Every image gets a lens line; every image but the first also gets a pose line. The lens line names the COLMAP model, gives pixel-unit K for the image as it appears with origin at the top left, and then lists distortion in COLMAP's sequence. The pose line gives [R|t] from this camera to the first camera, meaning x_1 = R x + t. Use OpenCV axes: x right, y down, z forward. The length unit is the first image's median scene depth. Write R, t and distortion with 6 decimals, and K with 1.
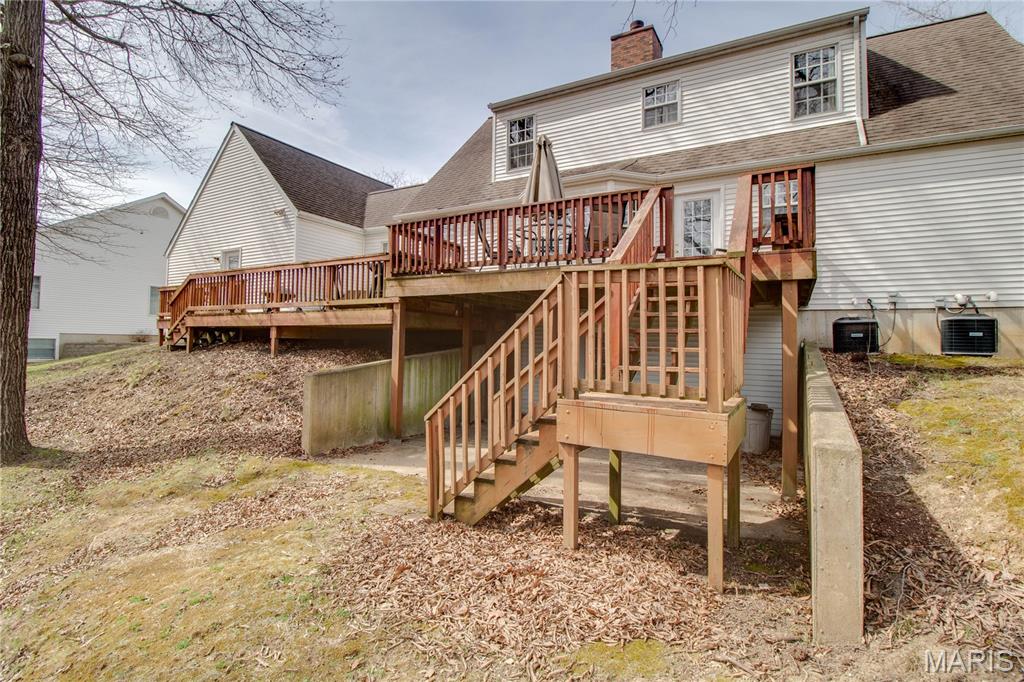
lens RADIAL K [[493.8, 0, 518.3], [0, 493.8, 336.6], [0, 0, 1]] dist [-0.010880, -0.005345]
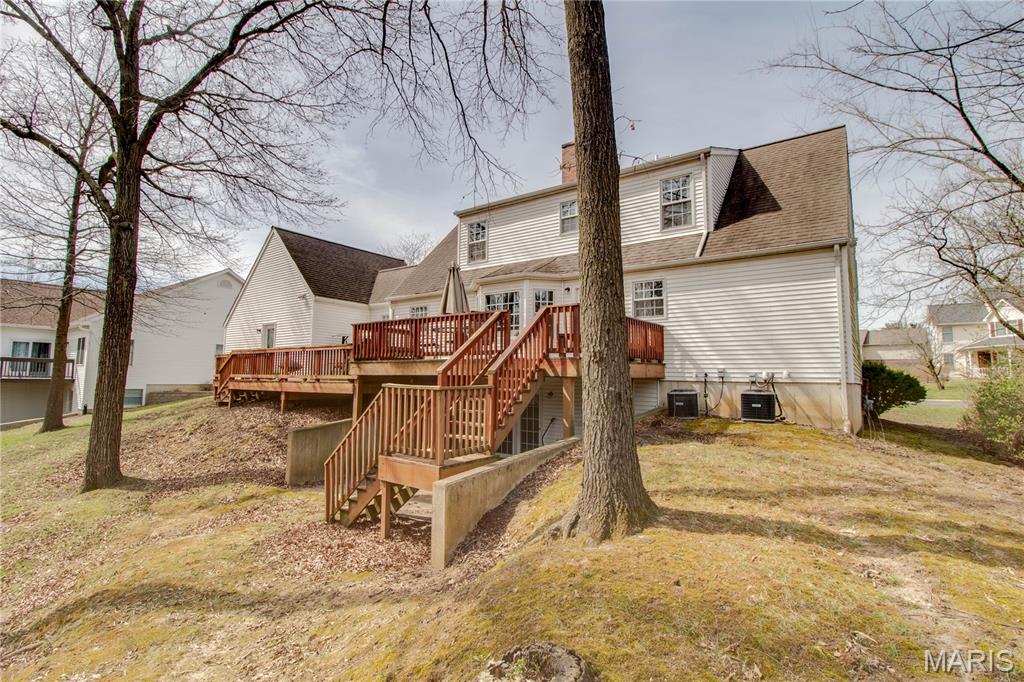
lens RADIAL K [[493.8, 0, 507.4], [0, 493.8, 340.1], [0, 0, 1]] dist [-0.010880, -0.005345]
pose [[0.992092, -0.014348, -0.124694, 0.358912], [0.006139, 0.997803, -0.065972, -0.082004], [0.125366, 0.064684, 0.990000, -0.361425]]
